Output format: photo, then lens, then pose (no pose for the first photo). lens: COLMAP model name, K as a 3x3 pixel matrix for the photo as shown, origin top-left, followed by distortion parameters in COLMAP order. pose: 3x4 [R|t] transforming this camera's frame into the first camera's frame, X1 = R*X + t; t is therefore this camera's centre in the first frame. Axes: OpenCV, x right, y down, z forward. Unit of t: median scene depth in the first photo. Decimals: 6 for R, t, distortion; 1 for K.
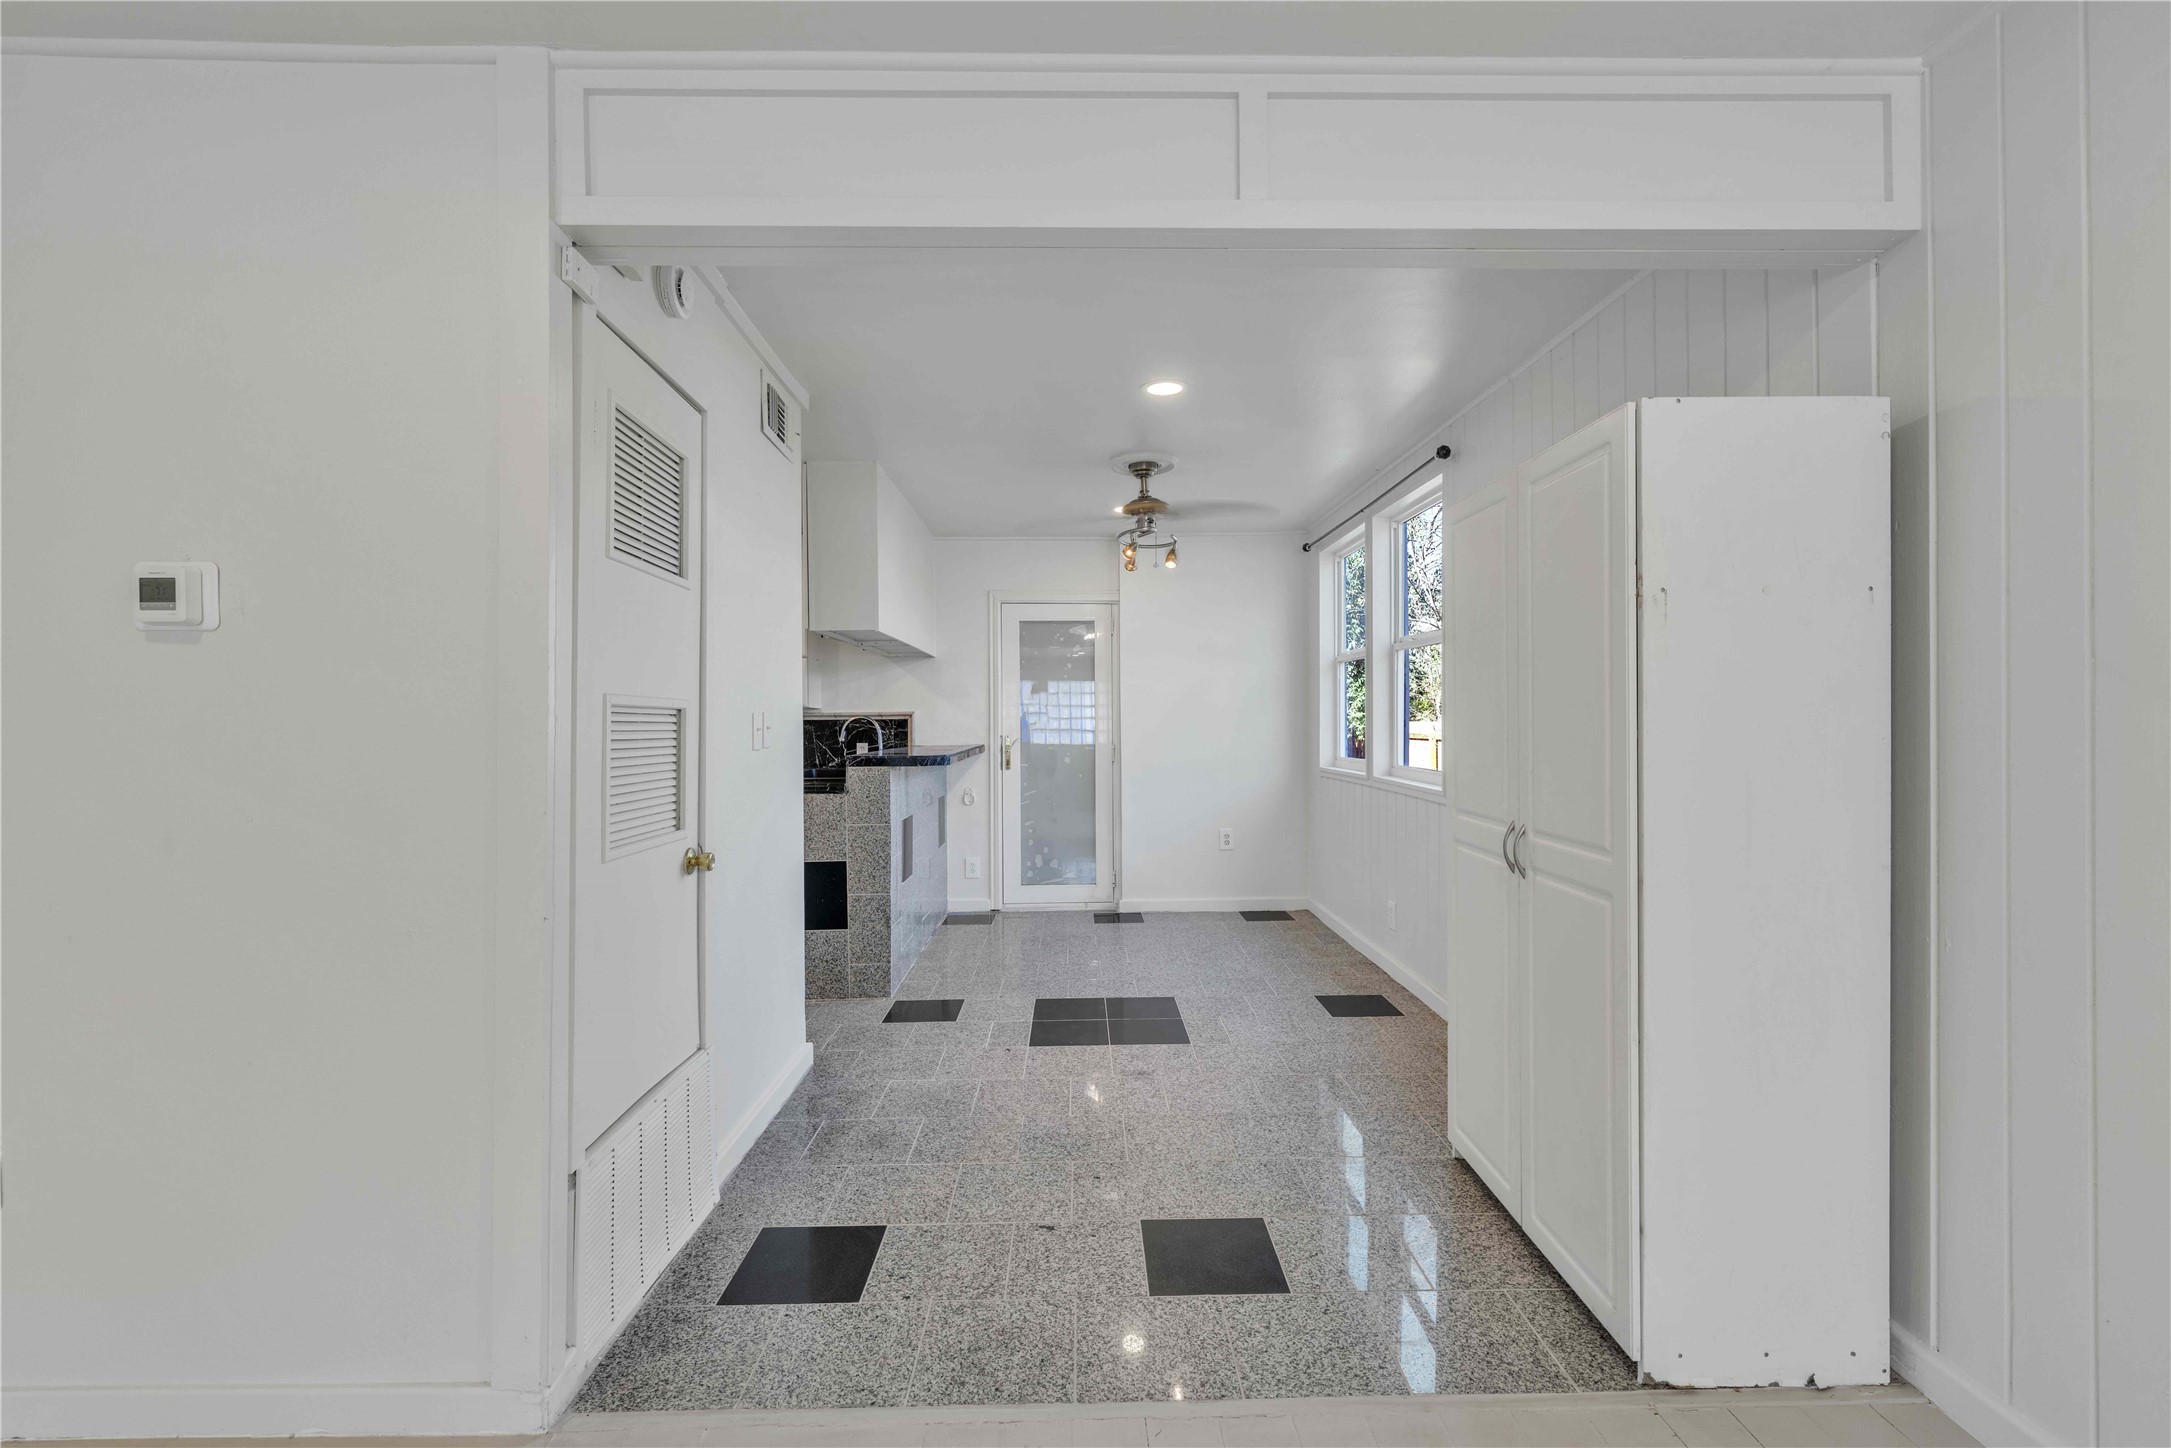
lens RADIAL K [[959.7, 0, 1094.3], [0, 959.7, 698.3], [0, 0, 1]] dist [0.001444, 0.000406]
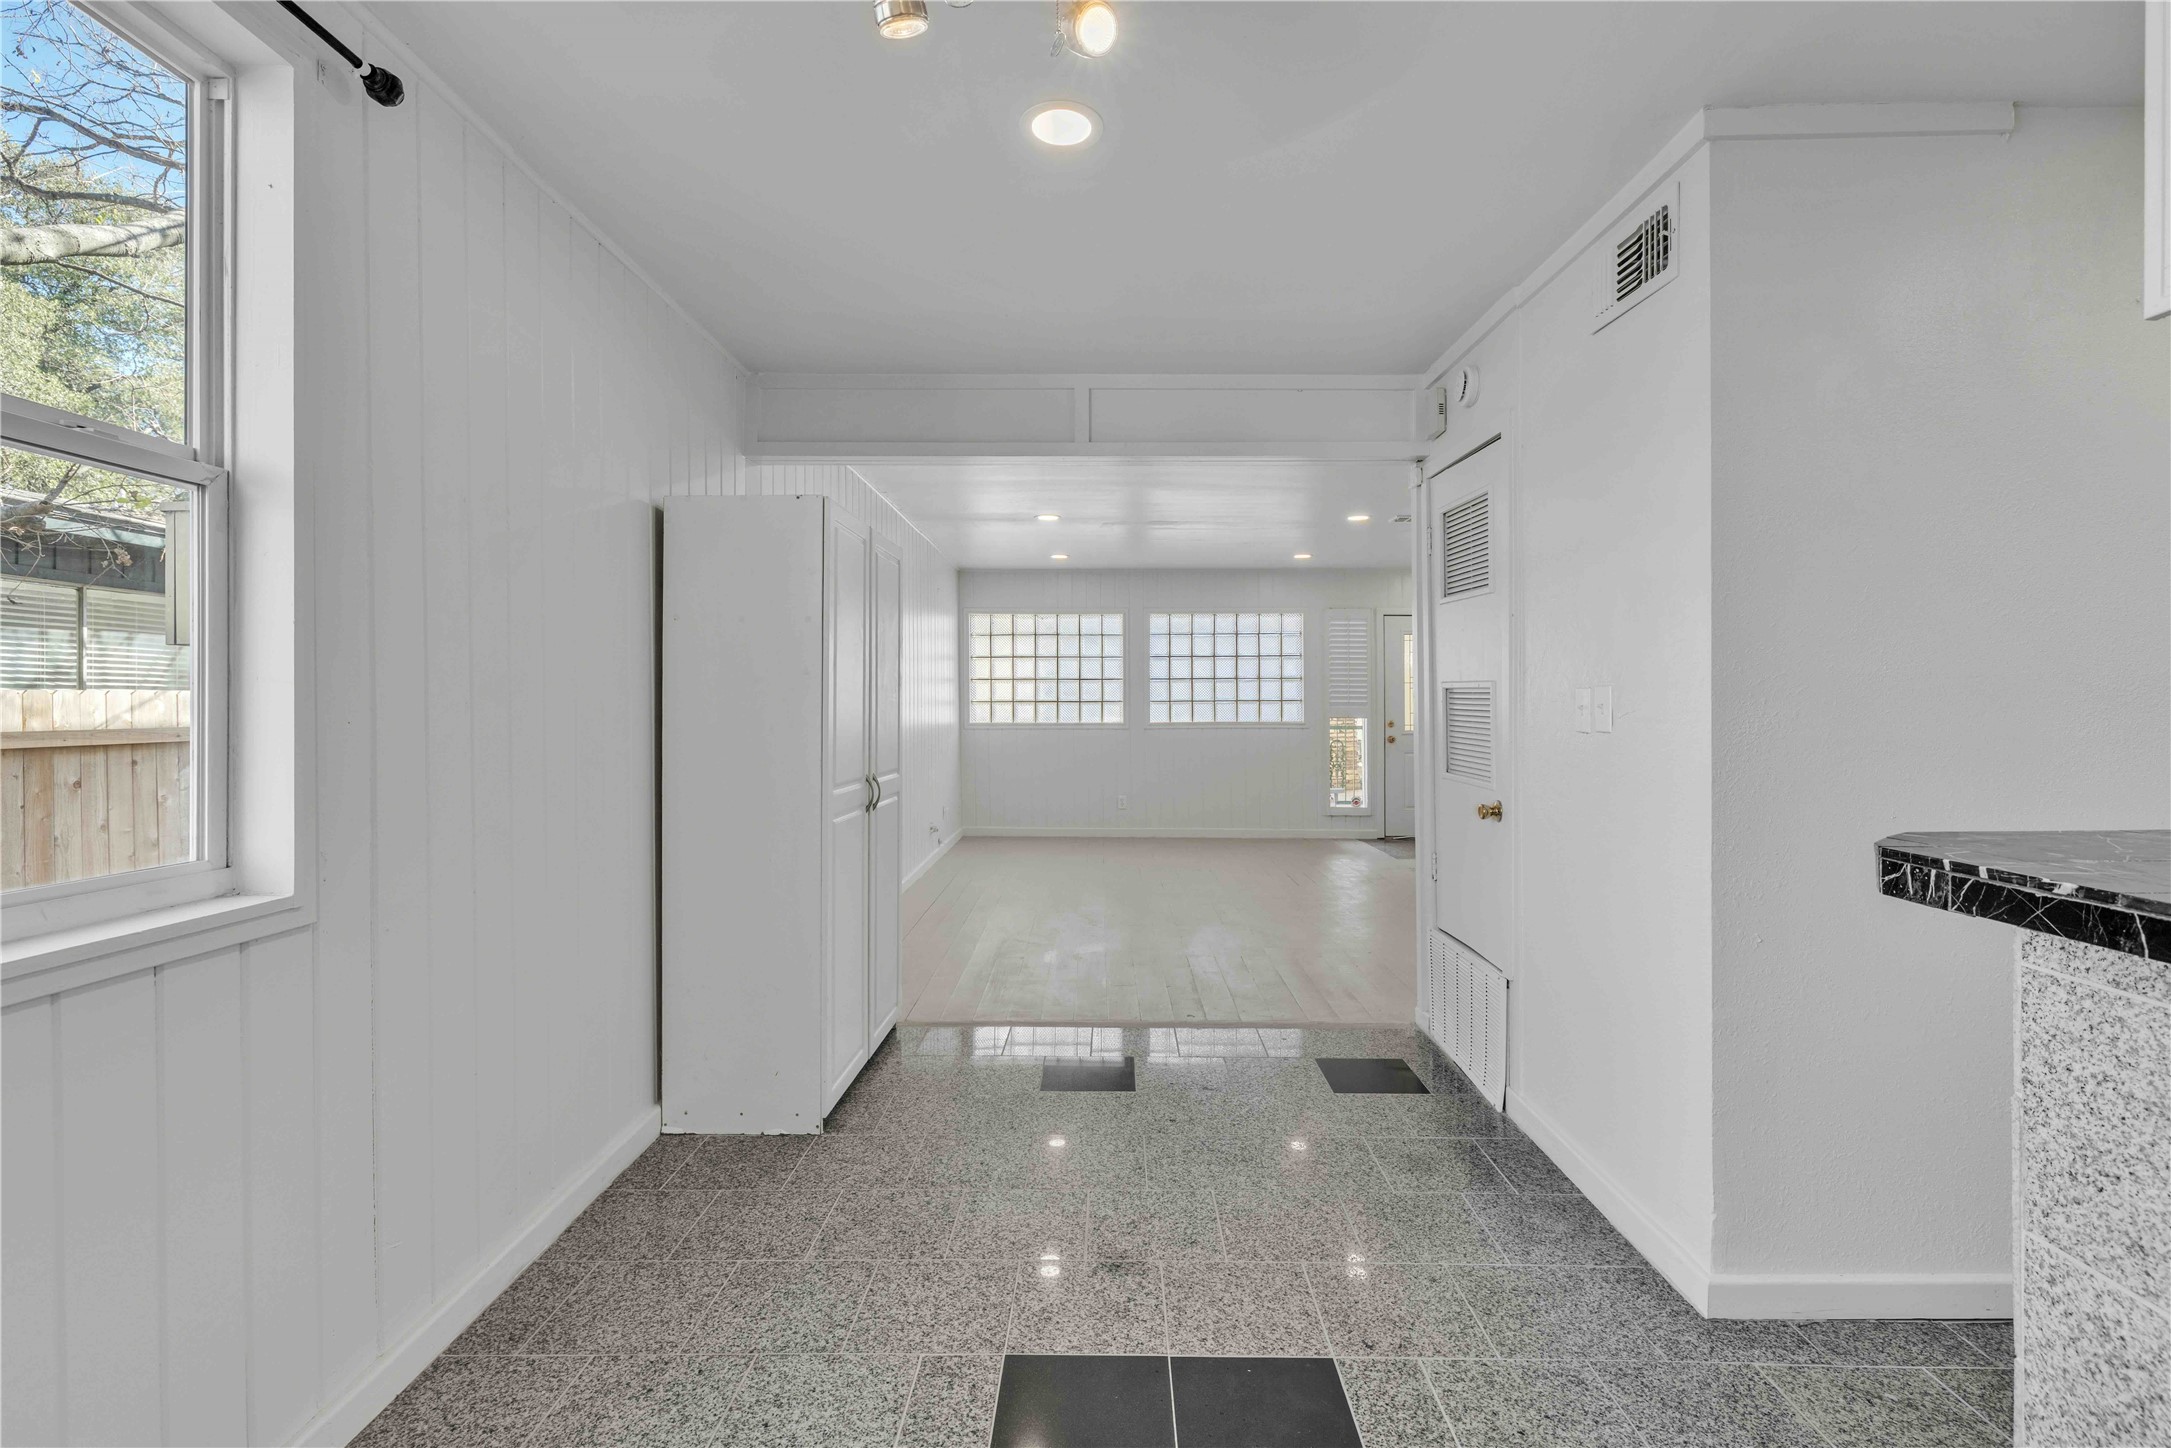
lens RADIAL K [[959.7, 0, 1094.3], [0, 959.7, 698.3], [0, 0, 1]] dist [0.001444, 0.000406]
pose [[-0.999240, 0.008395, 0.038054, 0.040576], [0.007401, 0.999630, -0.026187, 0.042477], [-0.038260, -0.025886, -0.998932, 1.847024]]
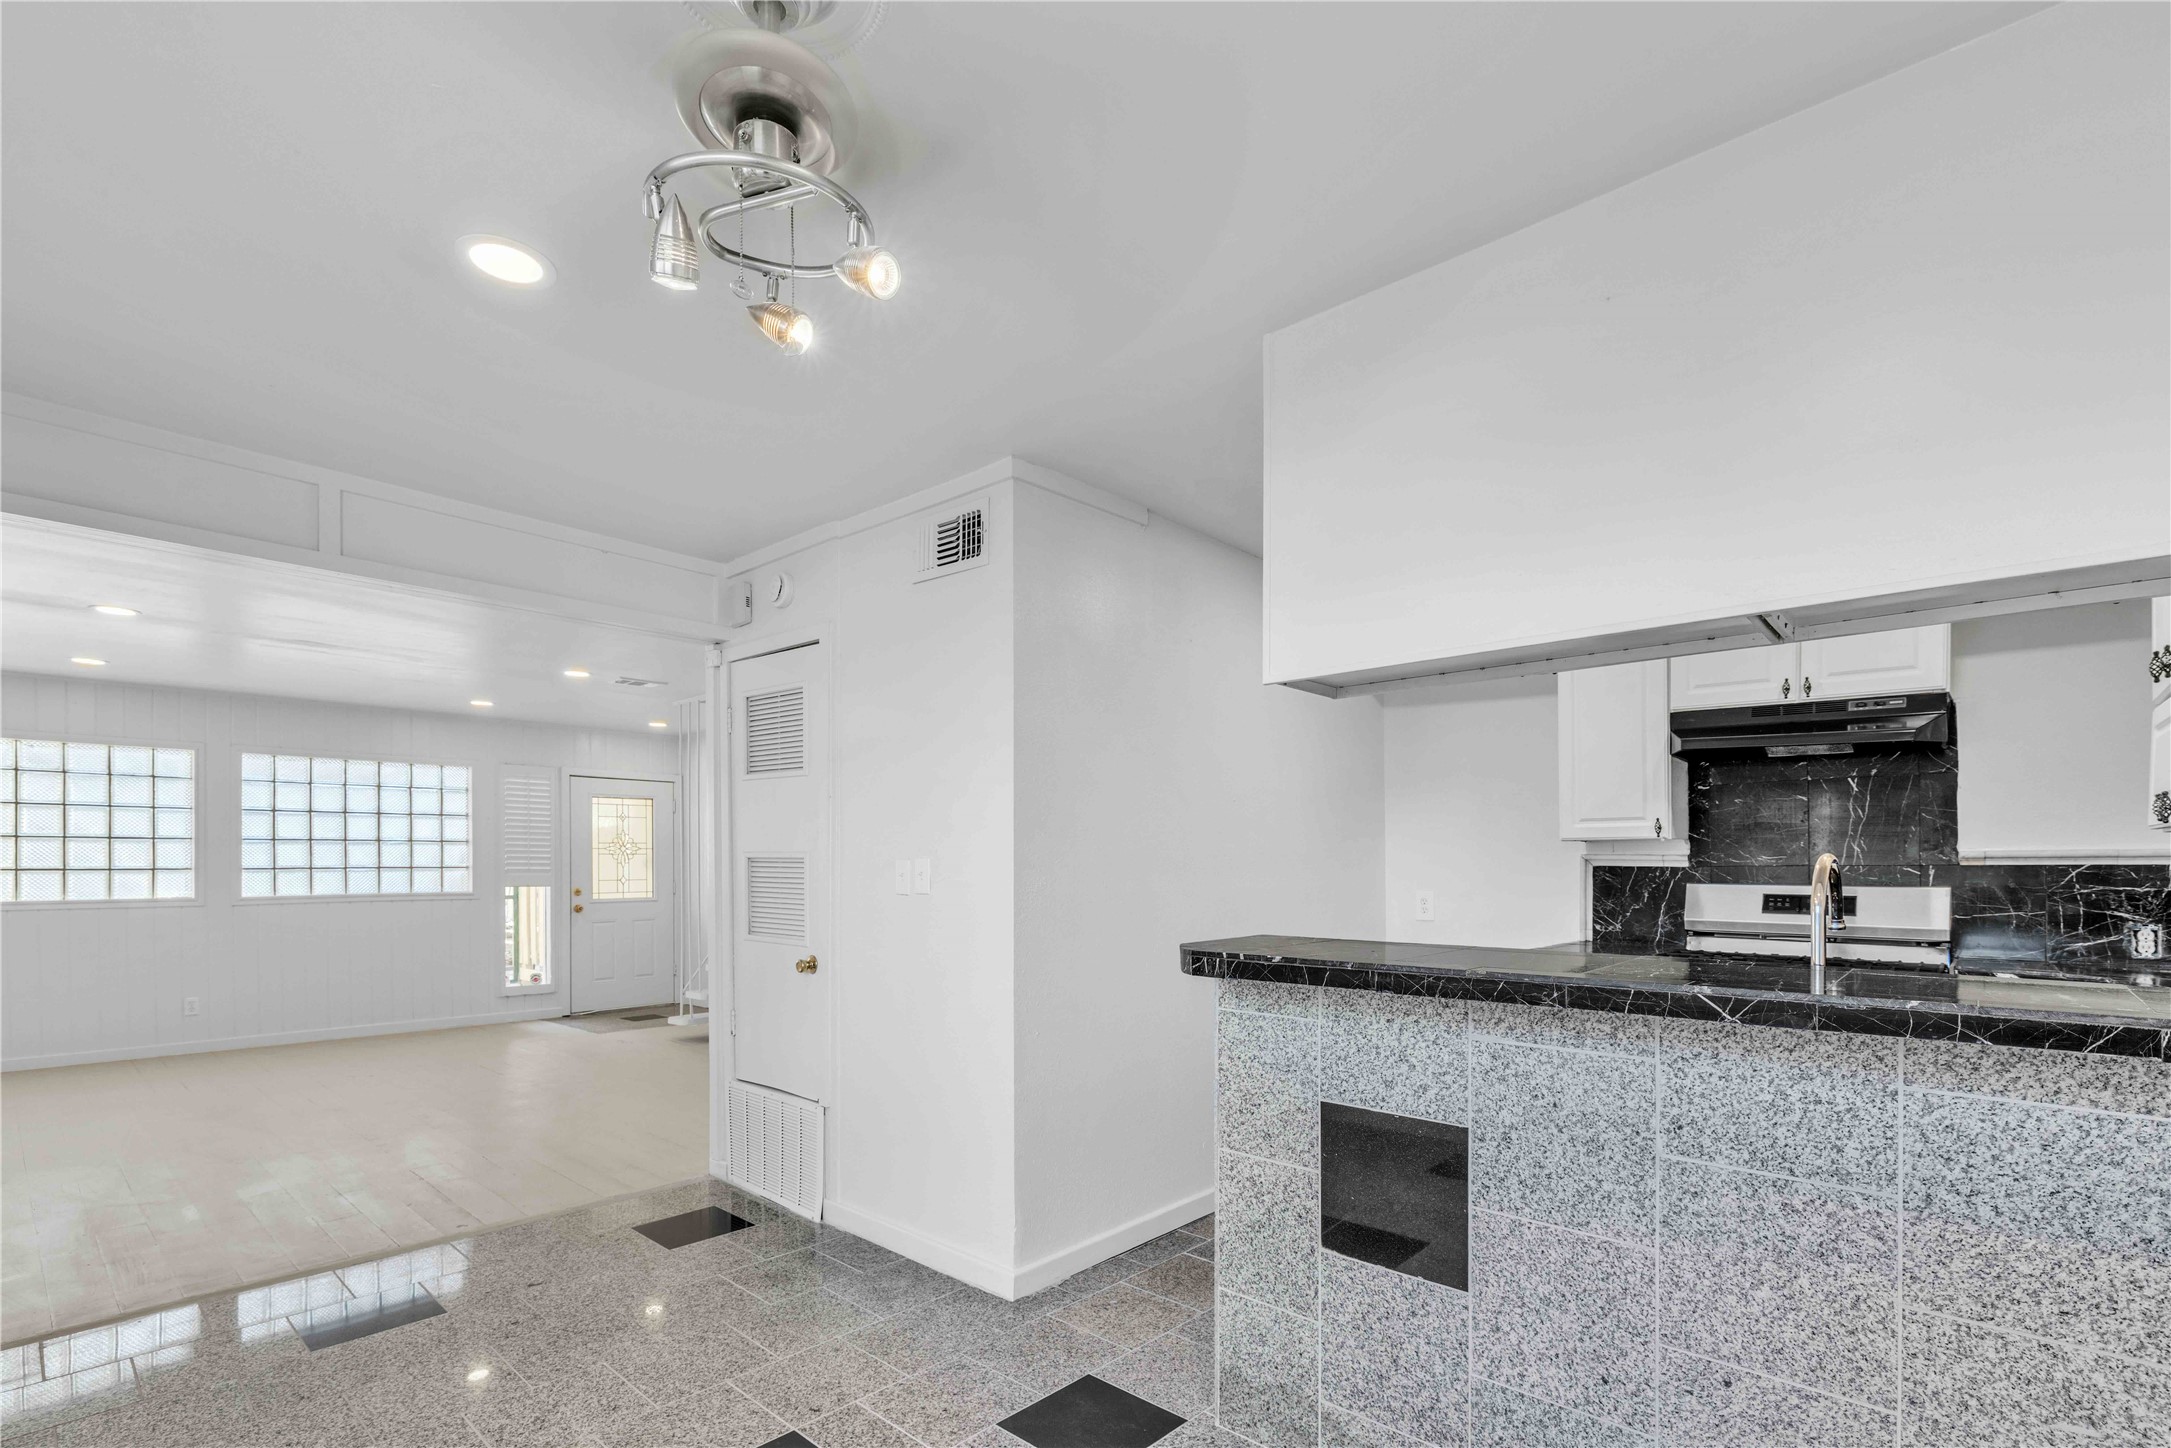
lens RADIAL K [[982.5, 0, 1081.5], [0, 982.5, 859.6], [0, 0, 1]] dist [0.001821, 0.001632]
pose [[-0.707763, 0.003996, -0.706438, 0.273024], [0.023074, 0.999581, -0.017463, 0.038375], [0.706073, -0.028660, -0.707559, 1.902303]]
